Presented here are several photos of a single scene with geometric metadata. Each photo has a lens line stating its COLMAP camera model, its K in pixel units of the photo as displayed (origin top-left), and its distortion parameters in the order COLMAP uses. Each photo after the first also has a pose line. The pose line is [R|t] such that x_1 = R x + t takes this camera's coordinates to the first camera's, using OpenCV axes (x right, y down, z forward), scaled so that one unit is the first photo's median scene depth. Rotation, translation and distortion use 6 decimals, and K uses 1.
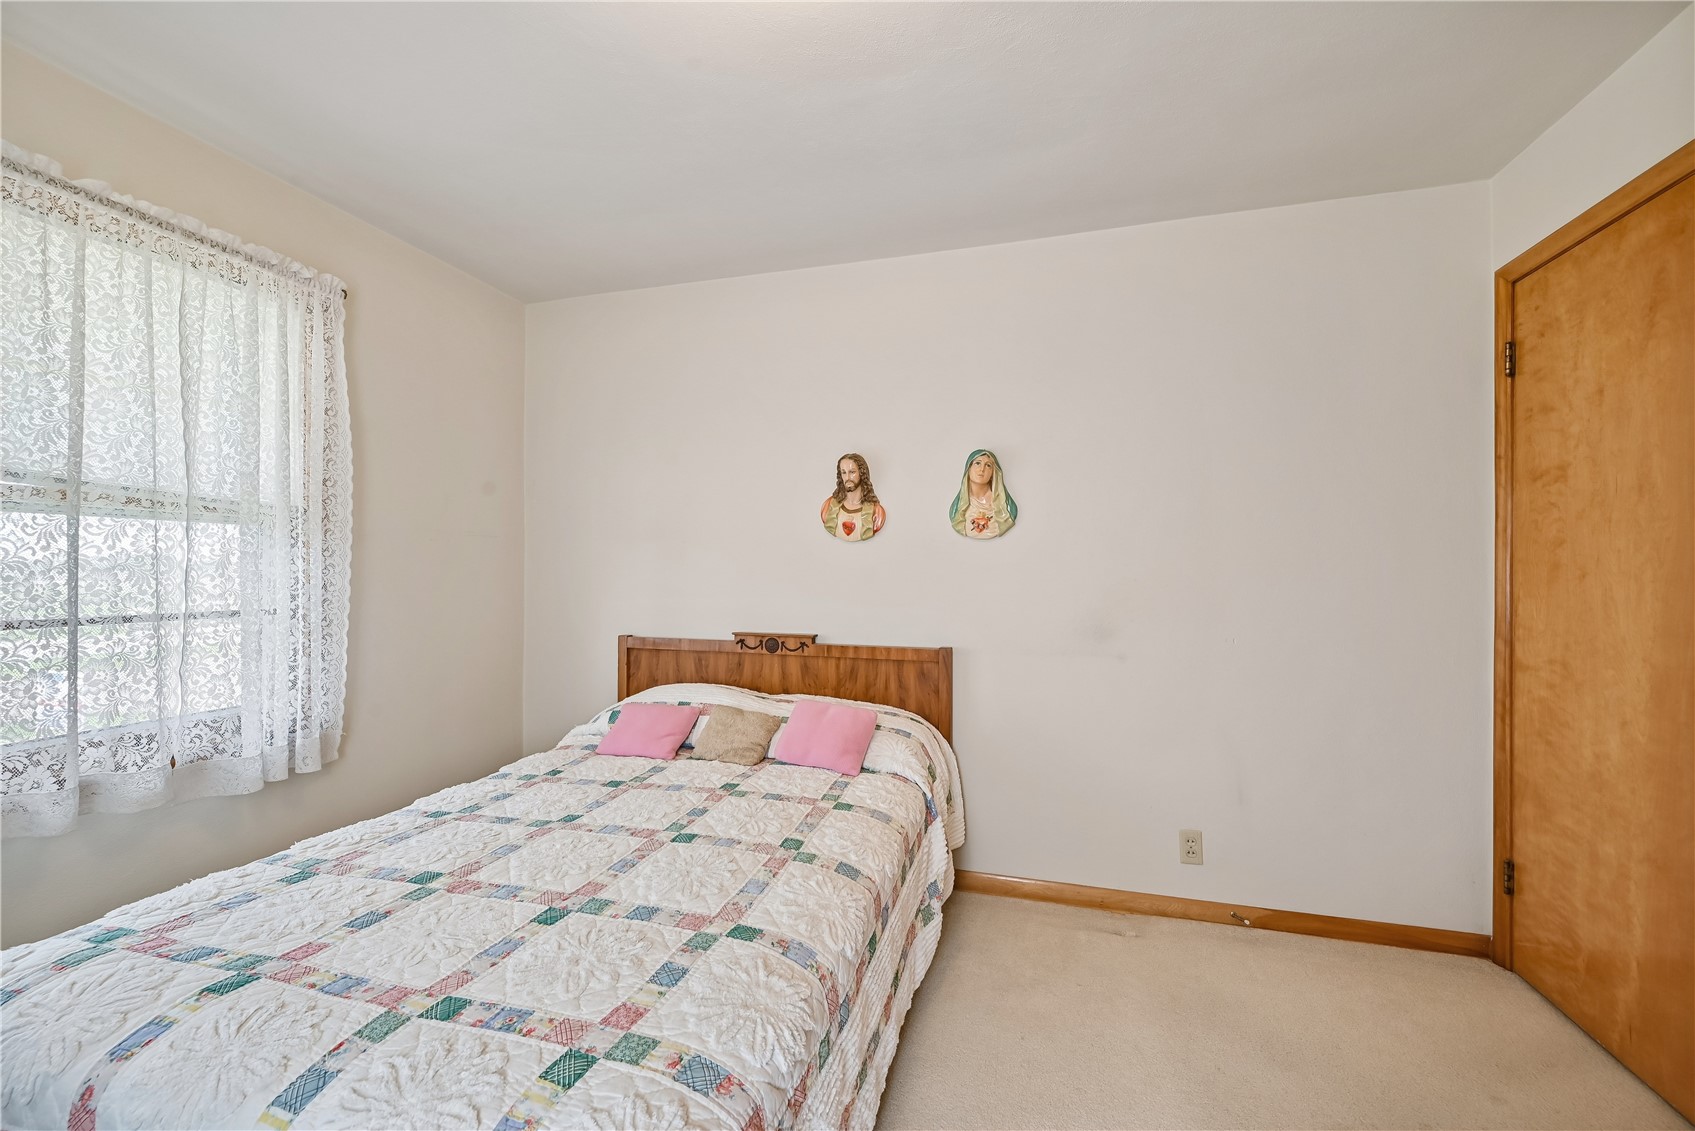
lens RADIAL K [[670.4, 0, 840.1], [0, 670.4, 569.6], [0, 0, 1]] dist [-0.001501, 0.000827]
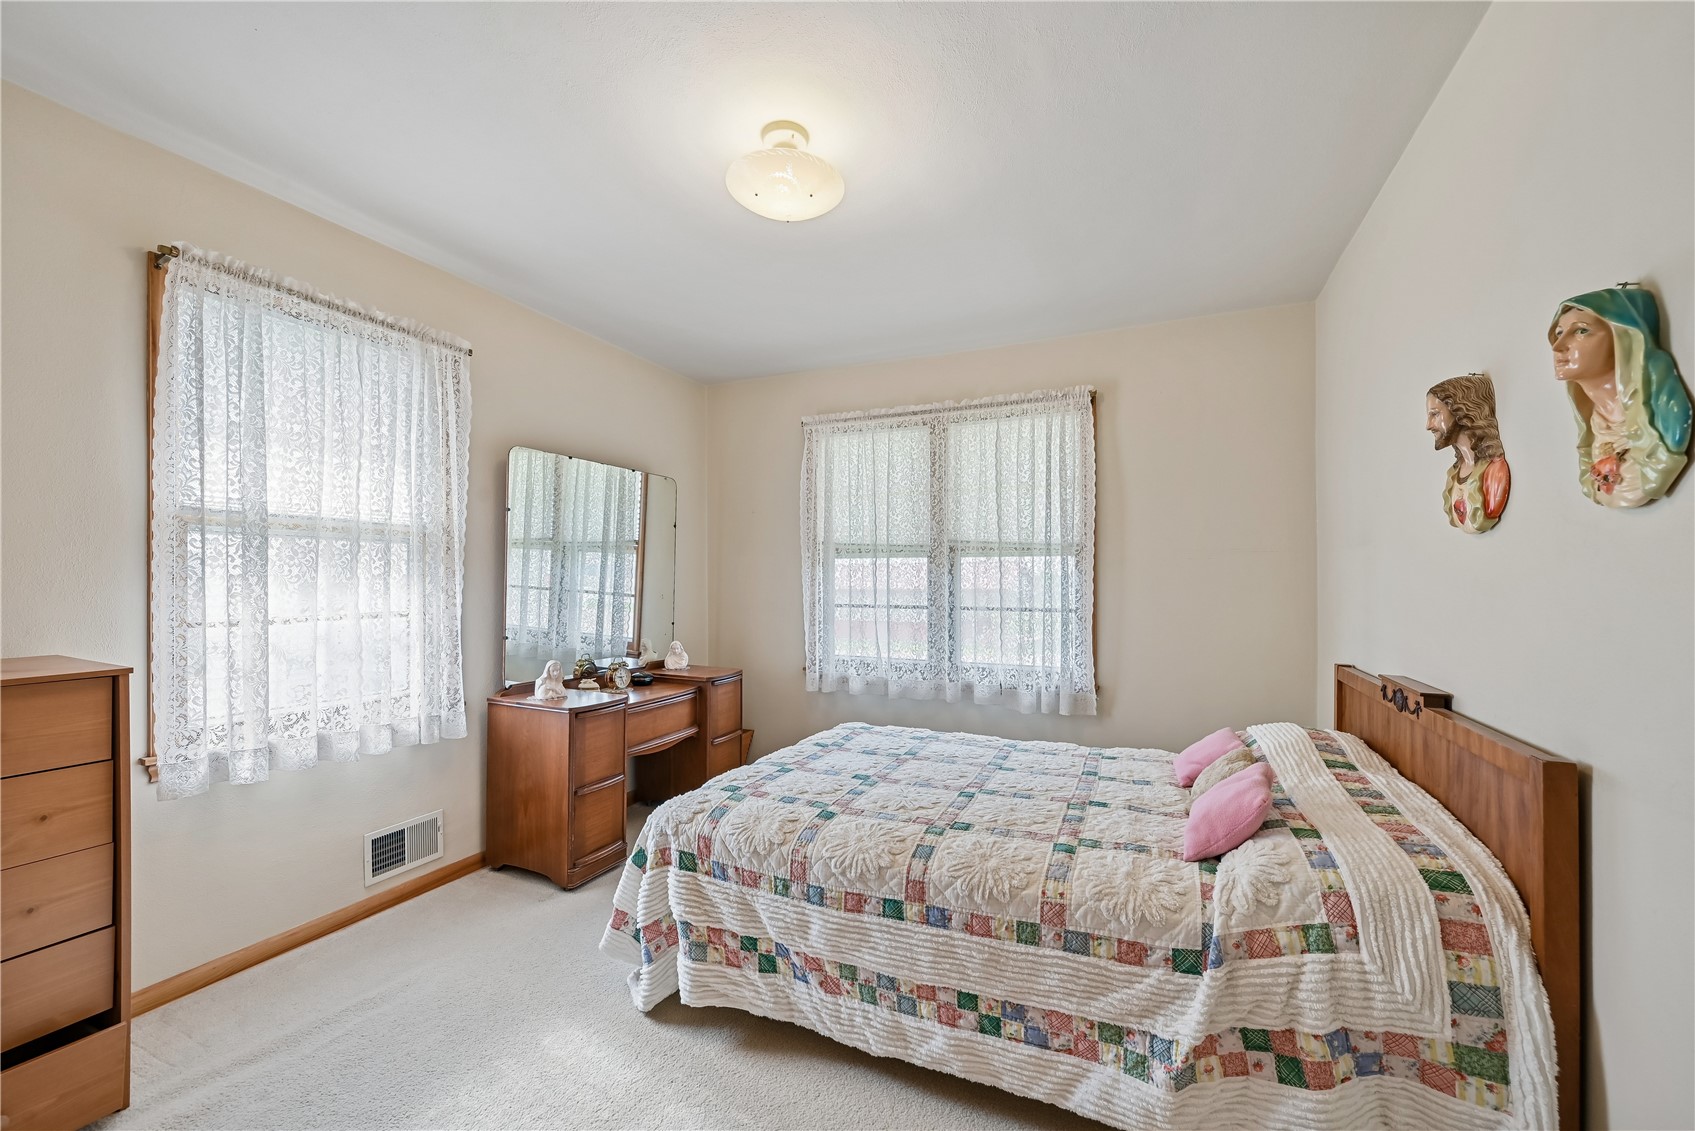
lens RADIAL K [[670.4, 0, 841.5], [0, 670.4, 571.5], [0, 0, 1]] dist [-0.001501, 0.000827]
pose [[-0.133948, -0.013681, -0.990894, 1.011222], [-0.003050, 0.999906, -0.013393, -0.002099], [0.990984, 0.001229, -0.133977, 0.894523]]
